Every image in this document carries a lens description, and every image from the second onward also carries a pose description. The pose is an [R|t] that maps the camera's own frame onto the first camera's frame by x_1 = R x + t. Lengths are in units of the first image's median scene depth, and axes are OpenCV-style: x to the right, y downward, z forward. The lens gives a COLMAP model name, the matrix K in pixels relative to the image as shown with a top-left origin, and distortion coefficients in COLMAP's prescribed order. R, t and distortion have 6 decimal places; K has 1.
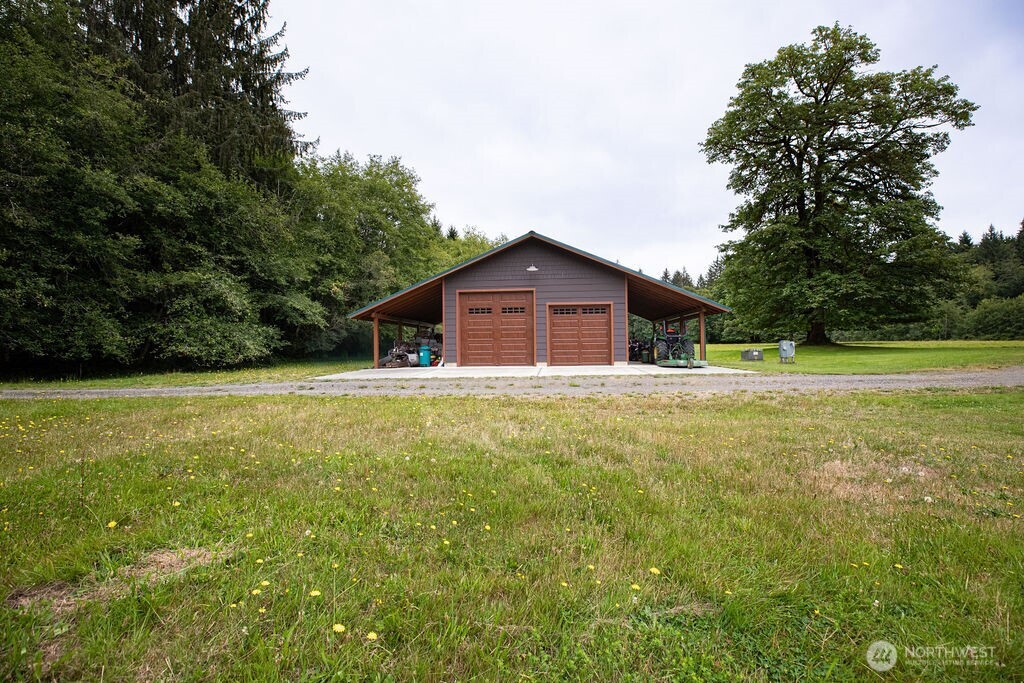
lens RADIAL K [[459.7, 0, 513.8], [0, 459.7, 335.9], [0, 0, 1]] dist [0.003350, 0.000134]
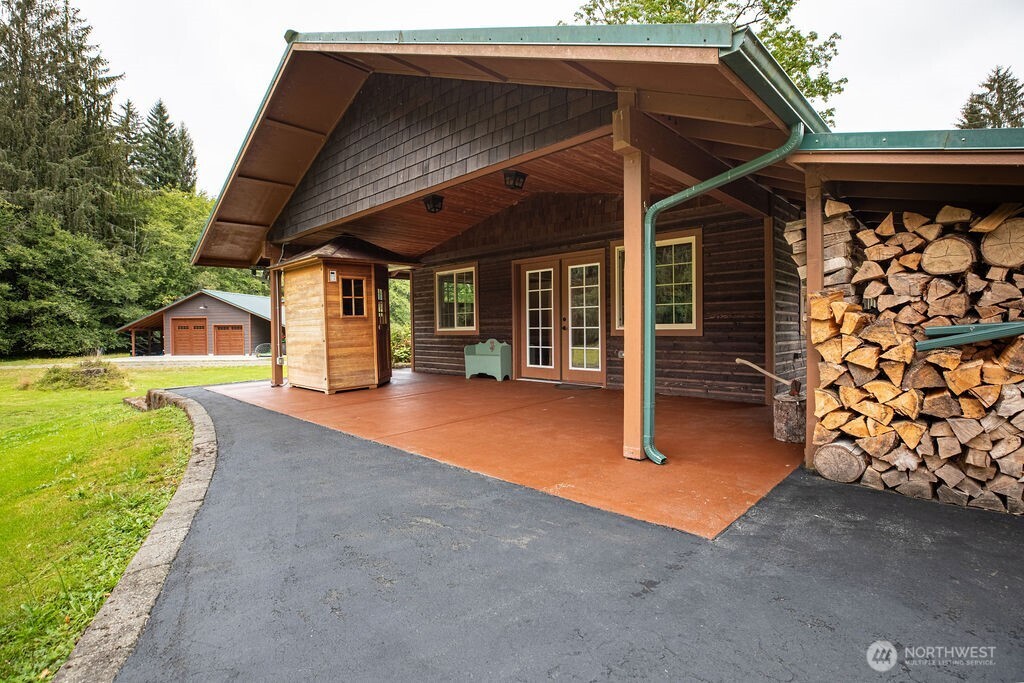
lens RADIAL K [[474.1, 0, 514.4], [0, 474.1, 336.1], [0, 0, 1]] dist [0.003723, 0.000796]
pose [[0.999045, -0.004075, 0.043498, 0.962403], [0.001929, 0.998784, 0.049266, -0.088250], [-0.043646, -0.049135, 0.997838, -0.855607]]
